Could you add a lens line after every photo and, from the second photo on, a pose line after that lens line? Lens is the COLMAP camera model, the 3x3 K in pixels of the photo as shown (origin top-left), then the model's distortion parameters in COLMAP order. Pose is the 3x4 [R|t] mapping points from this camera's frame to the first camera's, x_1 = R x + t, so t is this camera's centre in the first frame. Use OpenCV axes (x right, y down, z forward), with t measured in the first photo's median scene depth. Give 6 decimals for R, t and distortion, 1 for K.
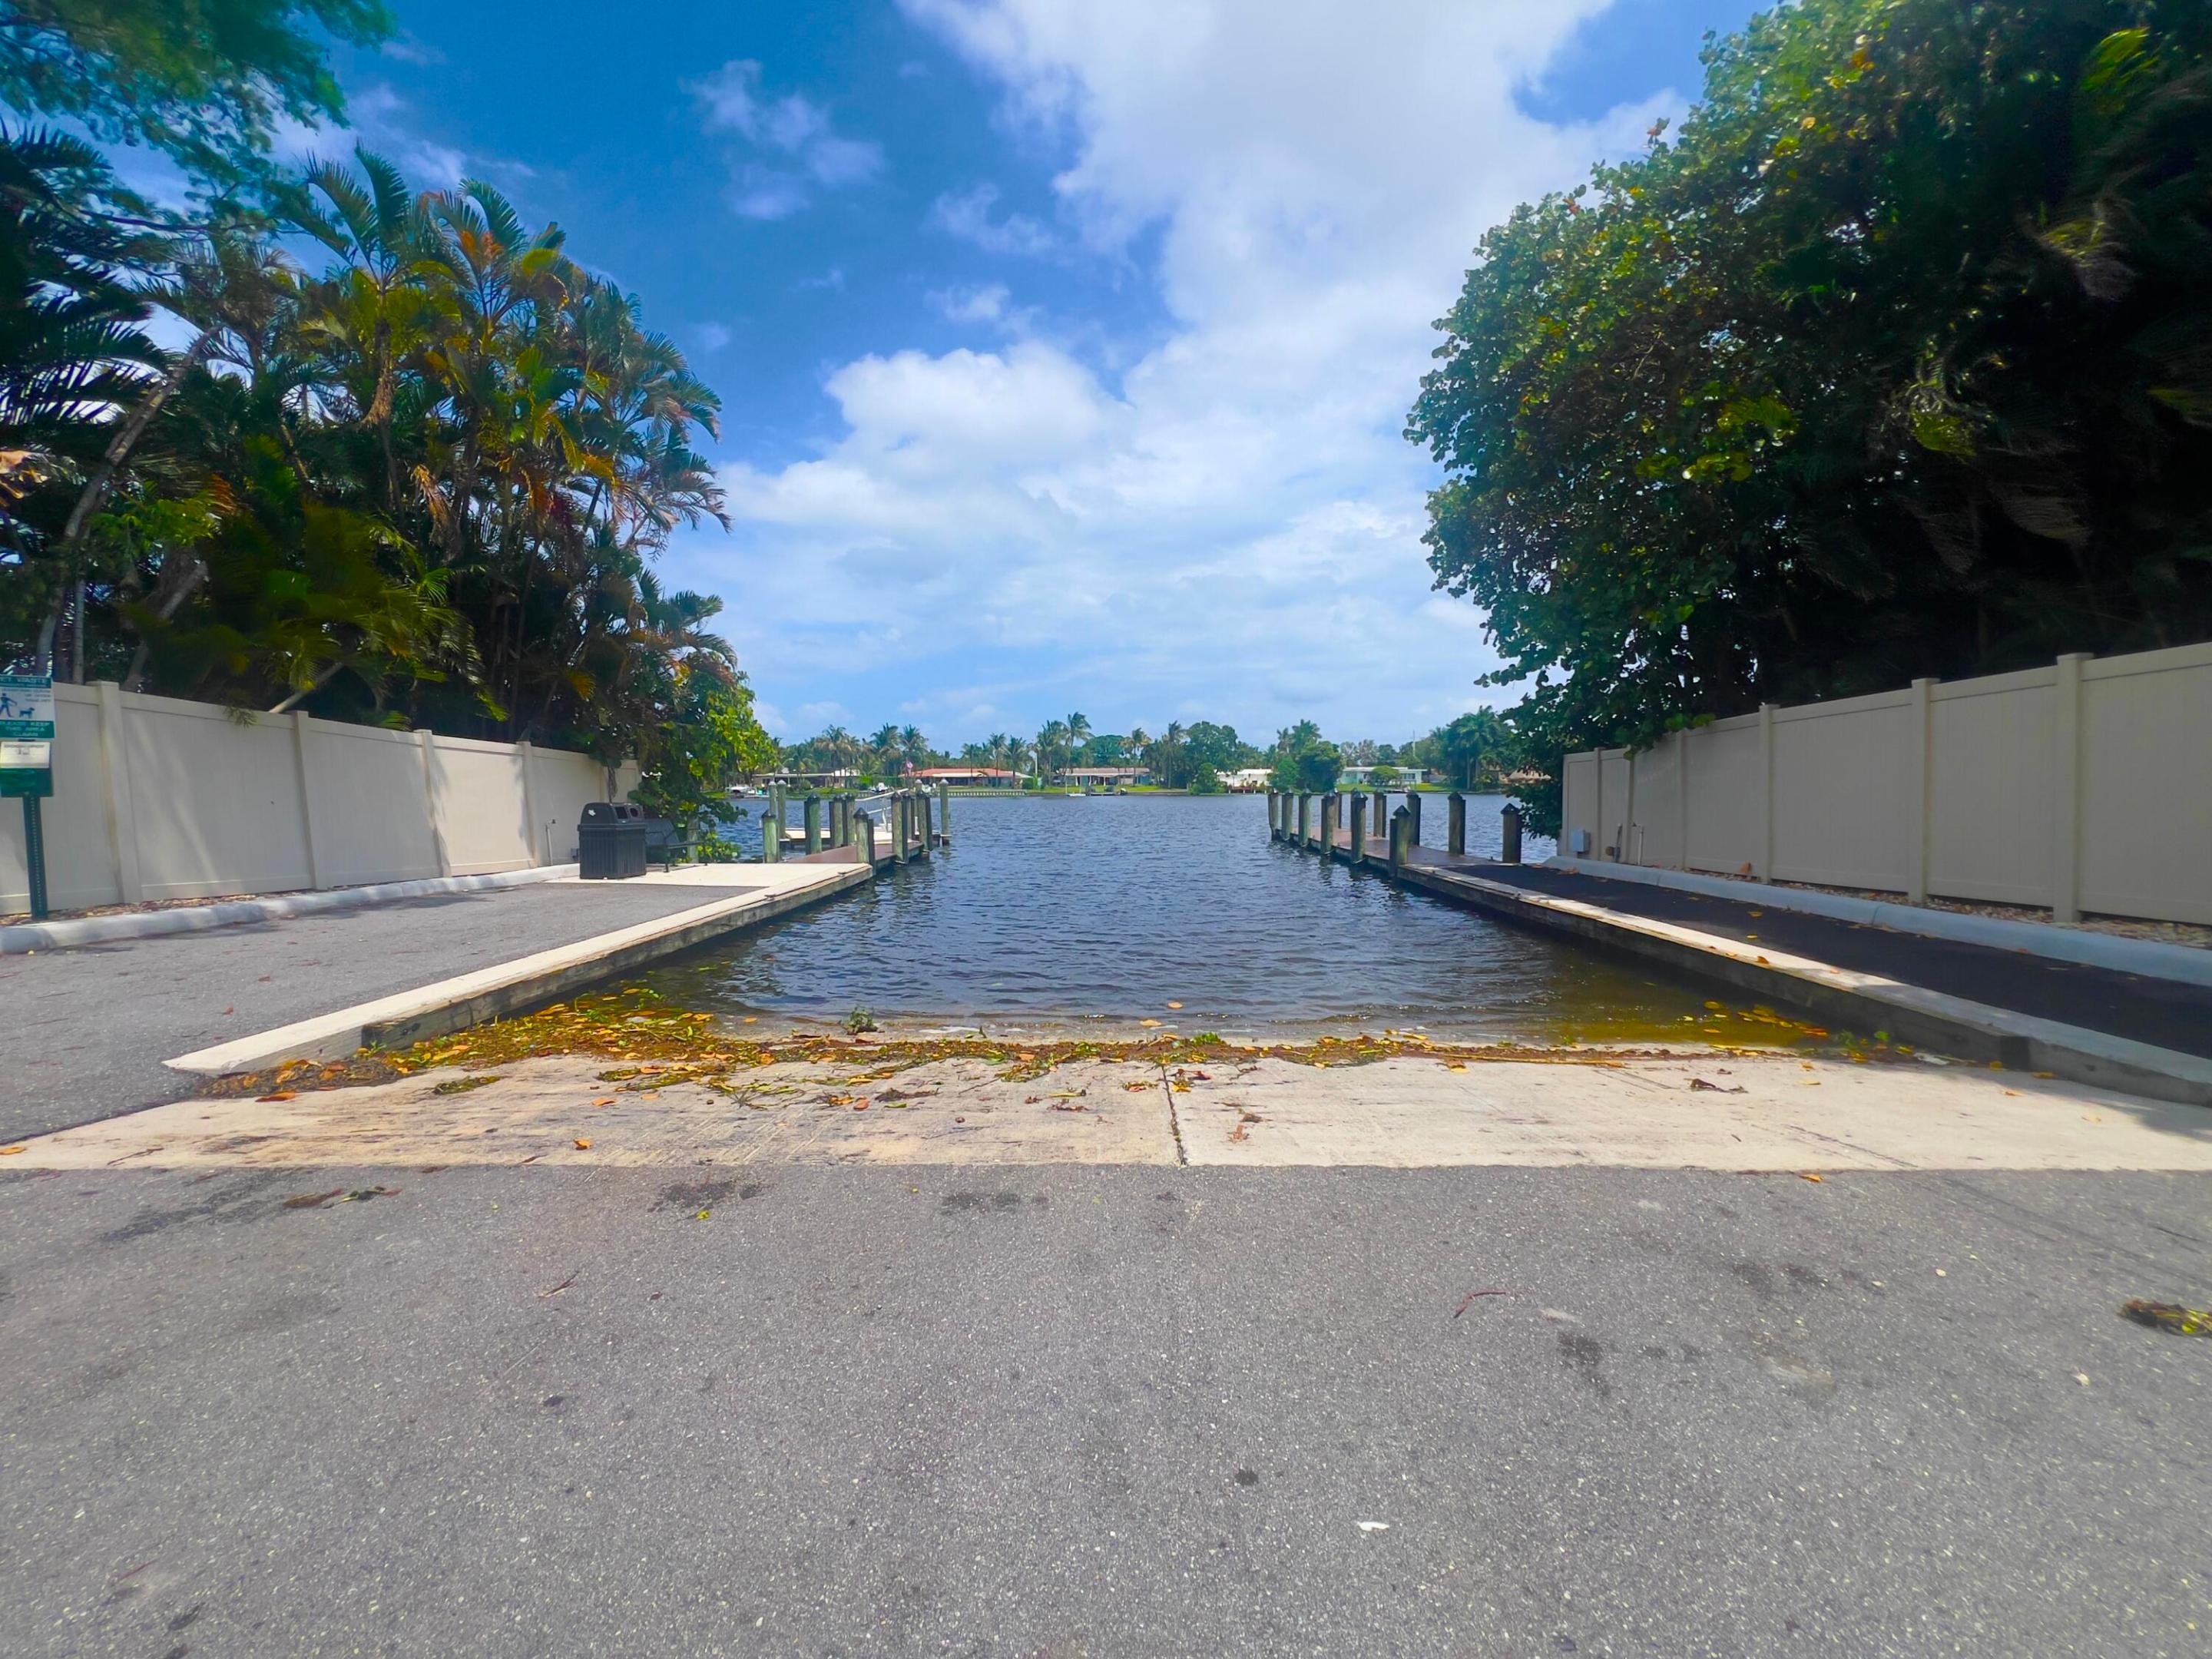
lens RADIAL K [[904.8, 0, 1106.0], [0, 904.8, 829.5], [0, 0, 1]] dist [0.001780, 0.000337]
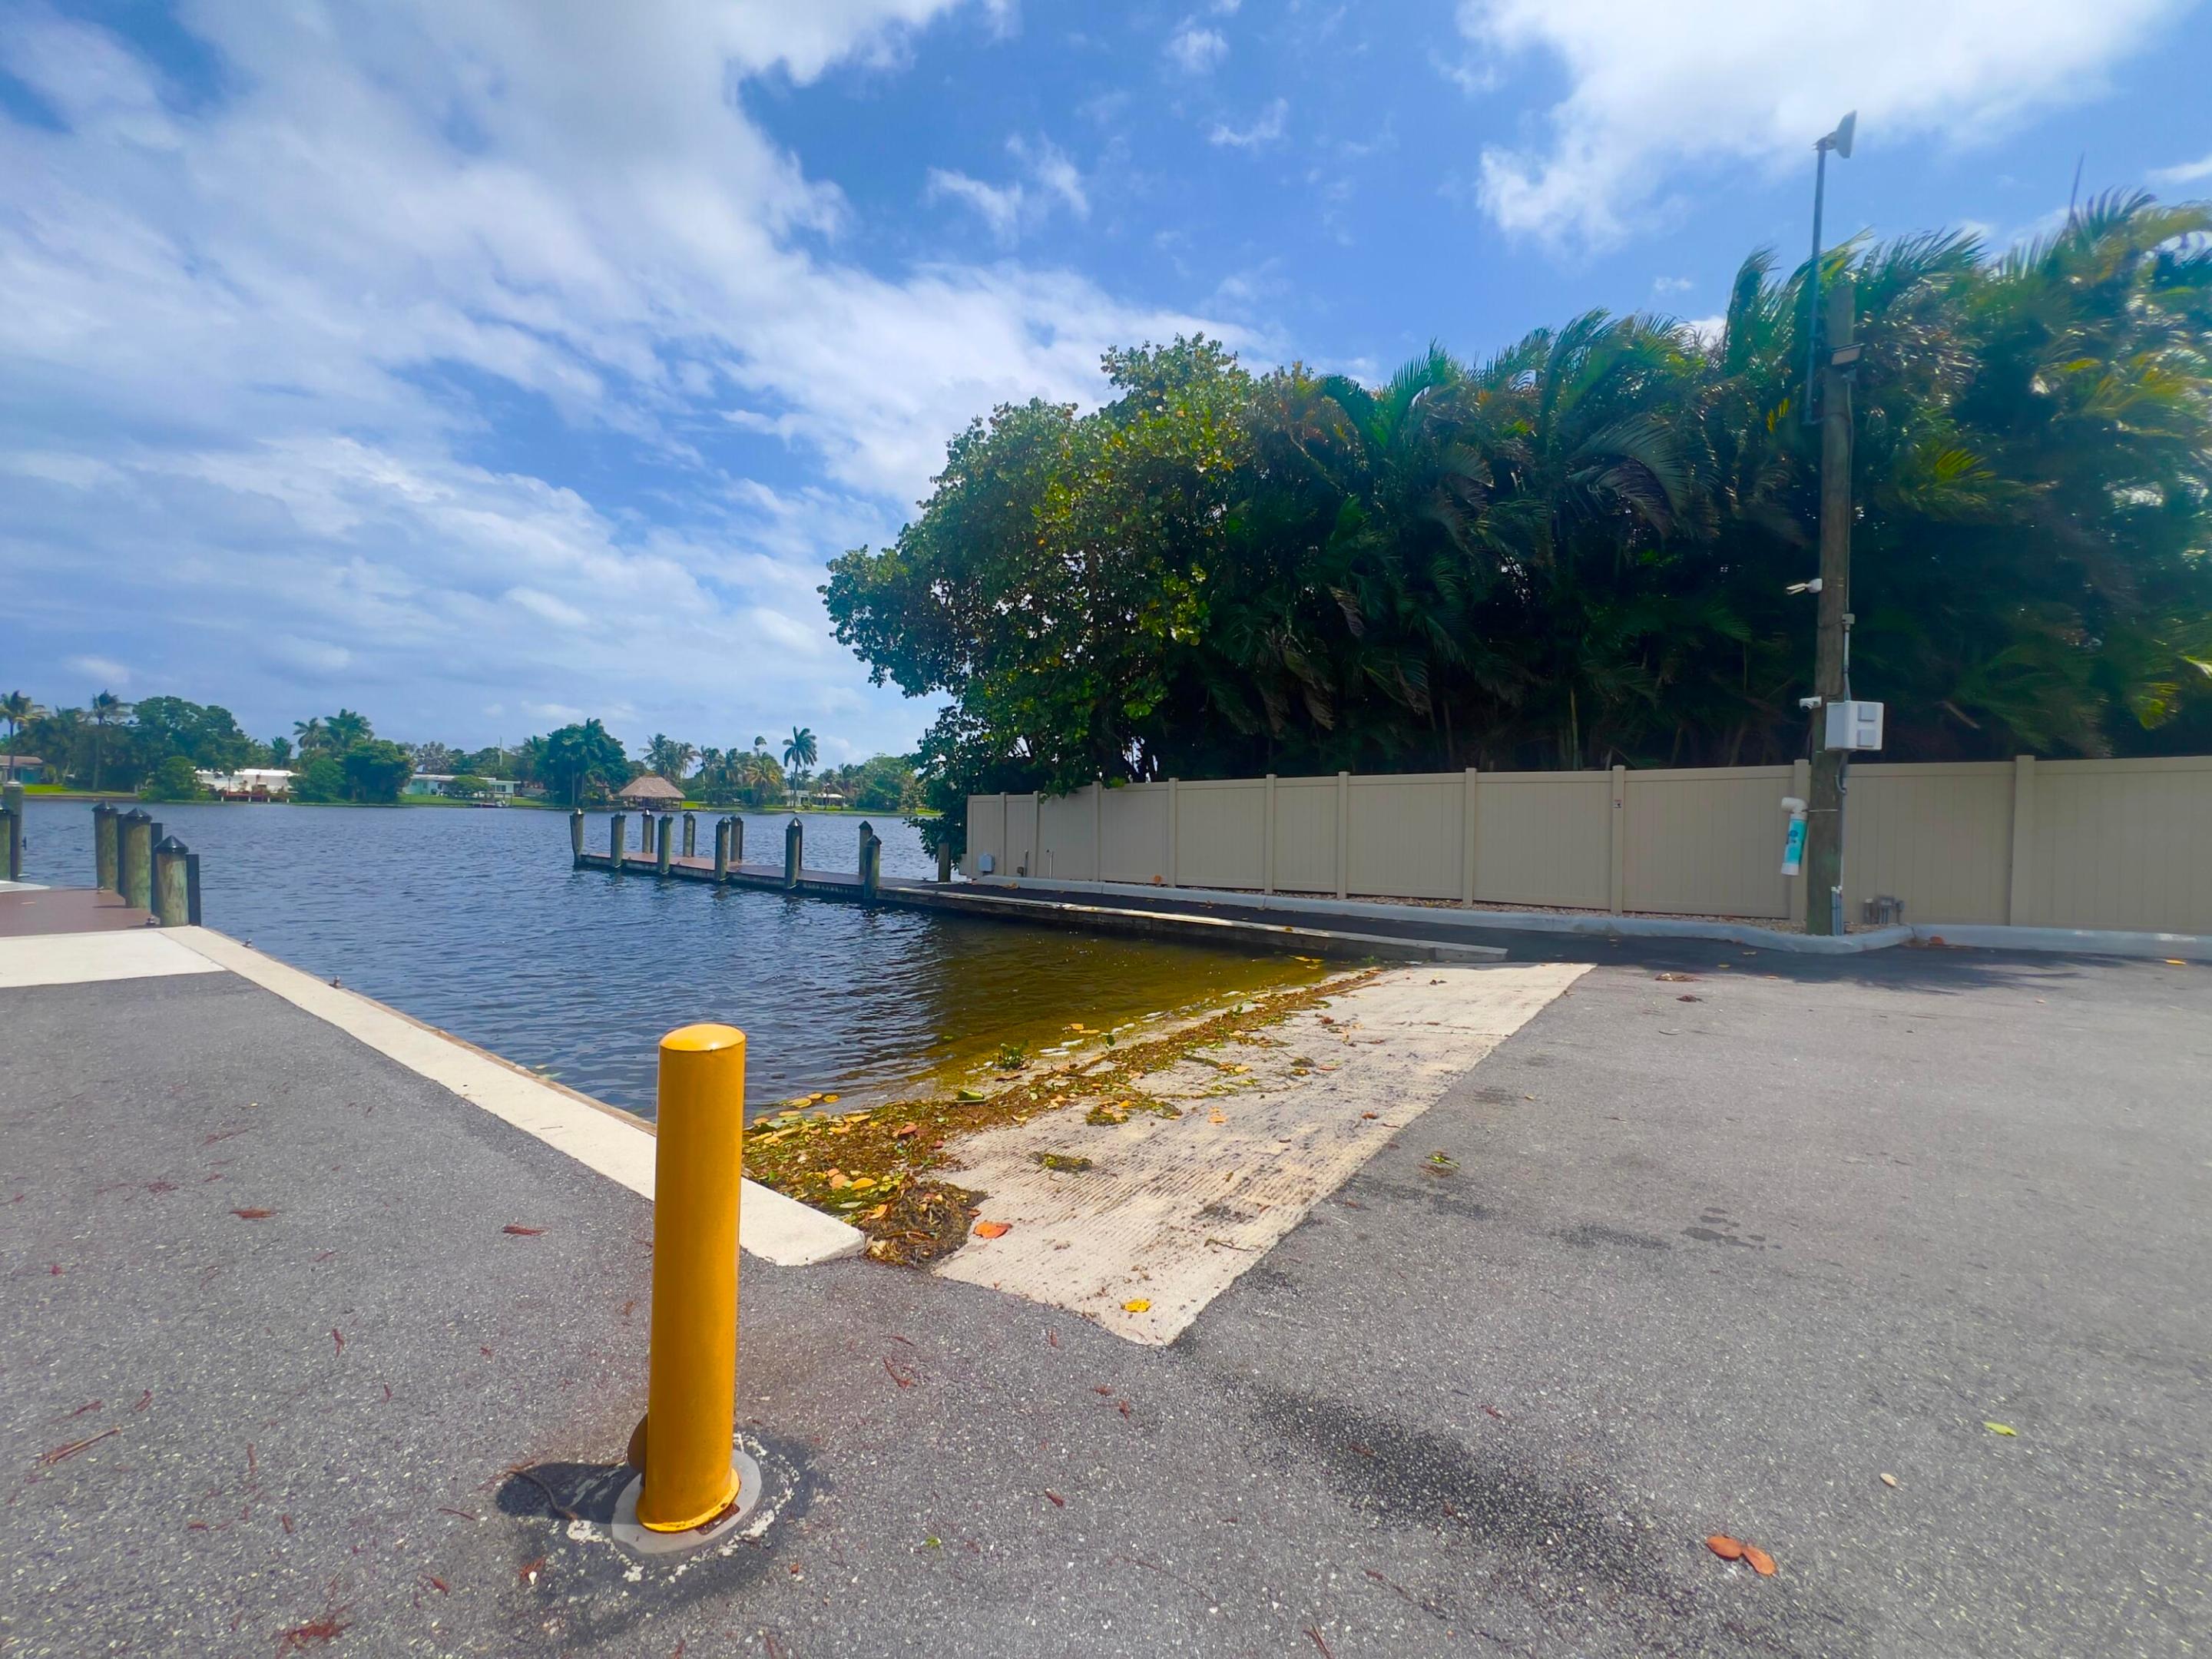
lens RADIAL K [[904.8, 0, 1106.0], [0, 904.8, 829.5], [0, 0, 1]] dist [0.001780, 0.000337]
pose [[0.513508, 0.002607, 0.858081, -0.118632], [0.008975, 0.999924, -0.008409, -0.005695], [-0.858038, 0.012020, 0.513446, 0.035956]]
